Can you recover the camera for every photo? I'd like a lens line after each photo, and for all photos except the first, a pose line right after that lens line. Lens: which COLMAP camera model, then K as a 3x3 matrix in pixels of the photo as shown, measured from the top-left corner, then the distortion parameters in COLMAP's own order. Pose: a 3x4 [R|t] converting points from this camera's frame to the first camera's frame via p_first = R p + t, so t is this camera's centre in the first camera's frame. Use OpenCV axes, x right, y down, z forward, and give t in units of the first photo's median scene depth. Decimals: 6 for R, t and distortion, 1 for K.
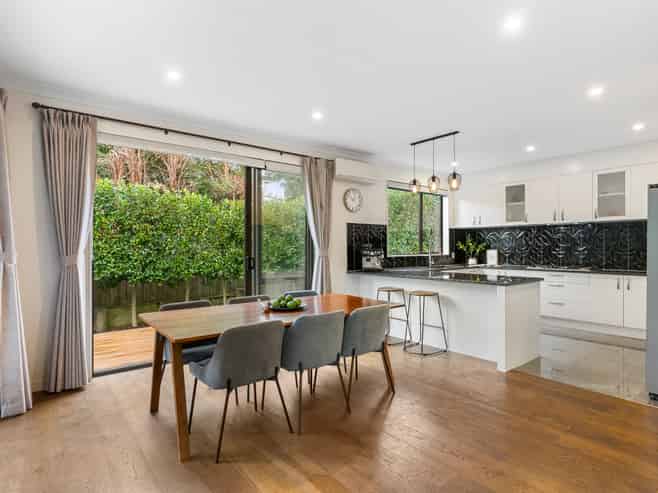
lens RADIAL K [[360.6, 0, 329.0], [0, 360.6, 246.5], [0, 0, 1]] dist [0.000019, 0.000095]
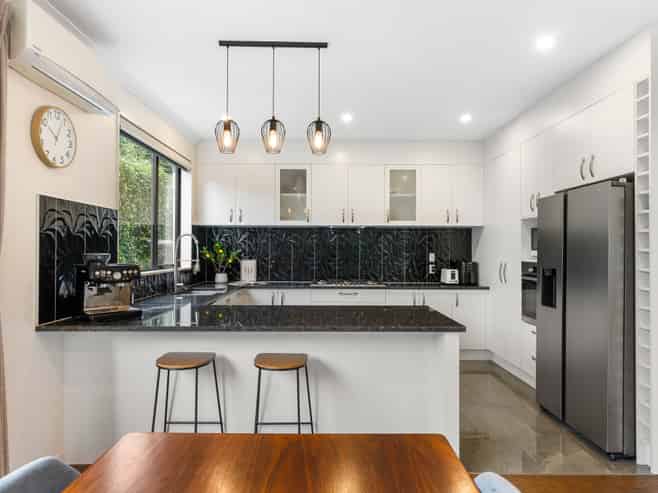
lens RADIAL K [[427.4, 0, 329.0], [0, 427.4, 246.5], [0, 0, 1]] dist [0.001800, 0.000669]
pose [[0.611356, 0.013203, 0.791245, -0.111774], [-0.008387, 0.999913, -0.010205, -0.010490], [-0.791311, -0.000397, 0.611414, 0.489933]]
